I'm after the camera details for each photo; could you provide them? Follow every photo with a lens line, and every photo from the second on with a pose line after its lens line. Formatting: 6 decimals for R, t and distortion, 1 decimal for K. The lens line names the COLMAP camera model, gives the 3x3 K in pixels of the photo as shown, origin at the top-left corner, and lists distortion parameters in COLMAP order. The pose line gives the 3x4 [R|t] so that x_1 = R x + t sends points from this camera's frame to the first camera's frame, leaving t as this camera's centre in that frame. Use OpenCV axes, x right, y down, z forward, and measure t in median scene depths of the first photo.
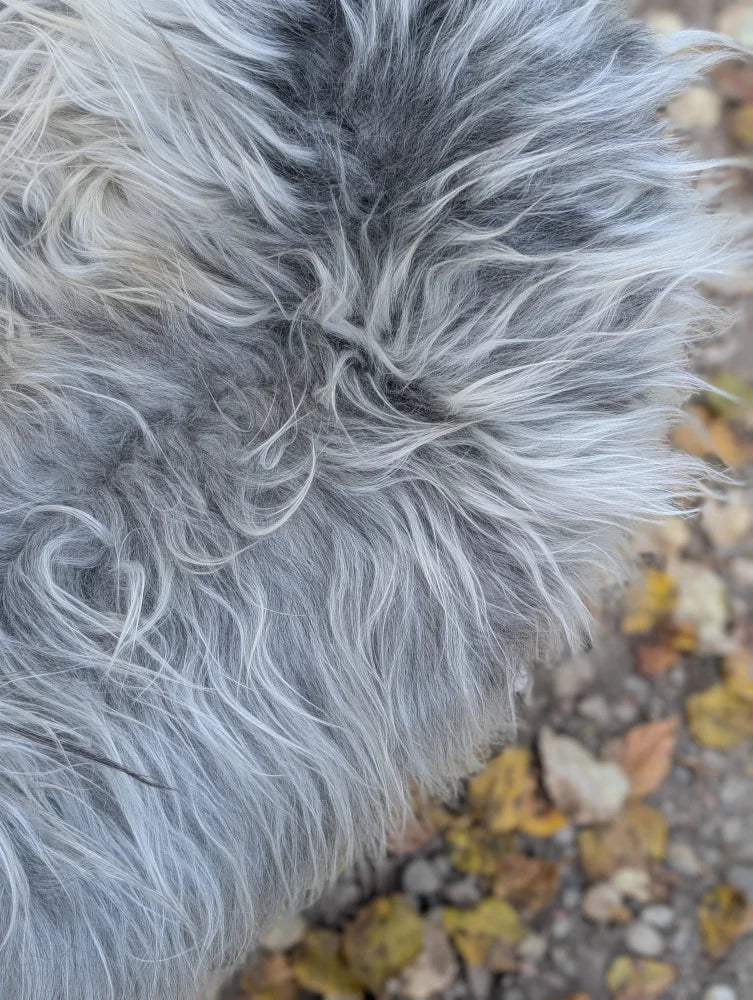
lens RADIAL K [[1441.4, 0, 376.5], [0, 1441.4, 500.0], [0, 0, 1]] dist [0.183911, -0.857339]
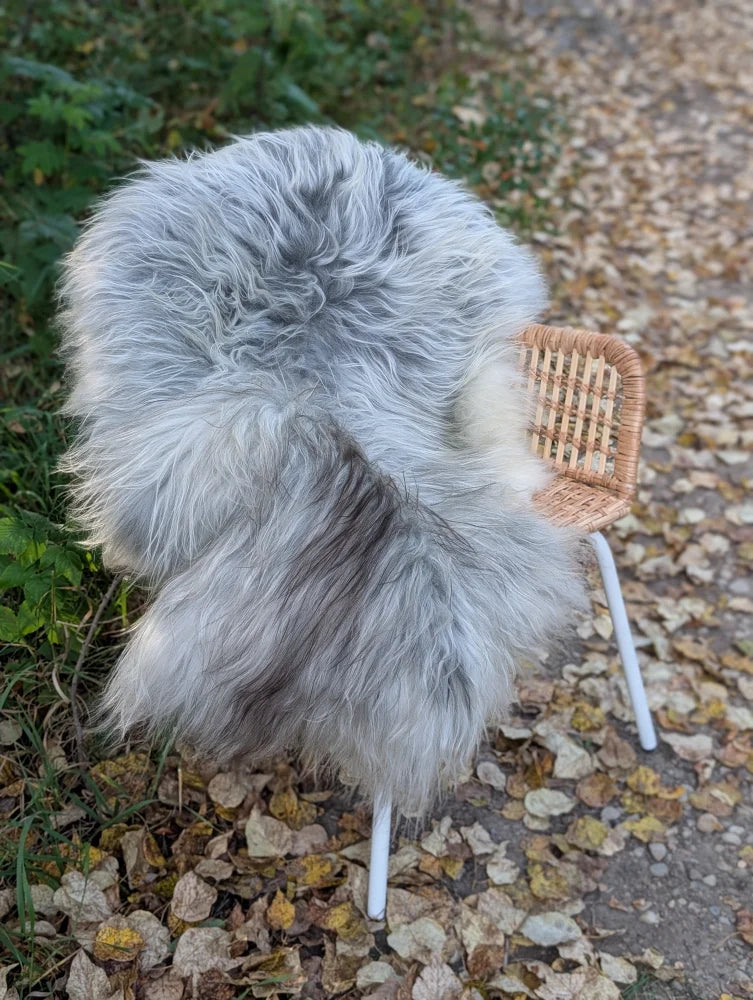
lens RADIAL K [[1449.3, 0, 376.5], [0, 1449.3, 500.0], [0, 0, 1]] dist [0.116290, -0.474660]
pose [[0.999579, 0.023070, -0.017592, -0.389683], [-0.028823, 0.858789, -0.511518, 1.386965], [0.003307, 0.511809, 0.859093, -1.319326]]
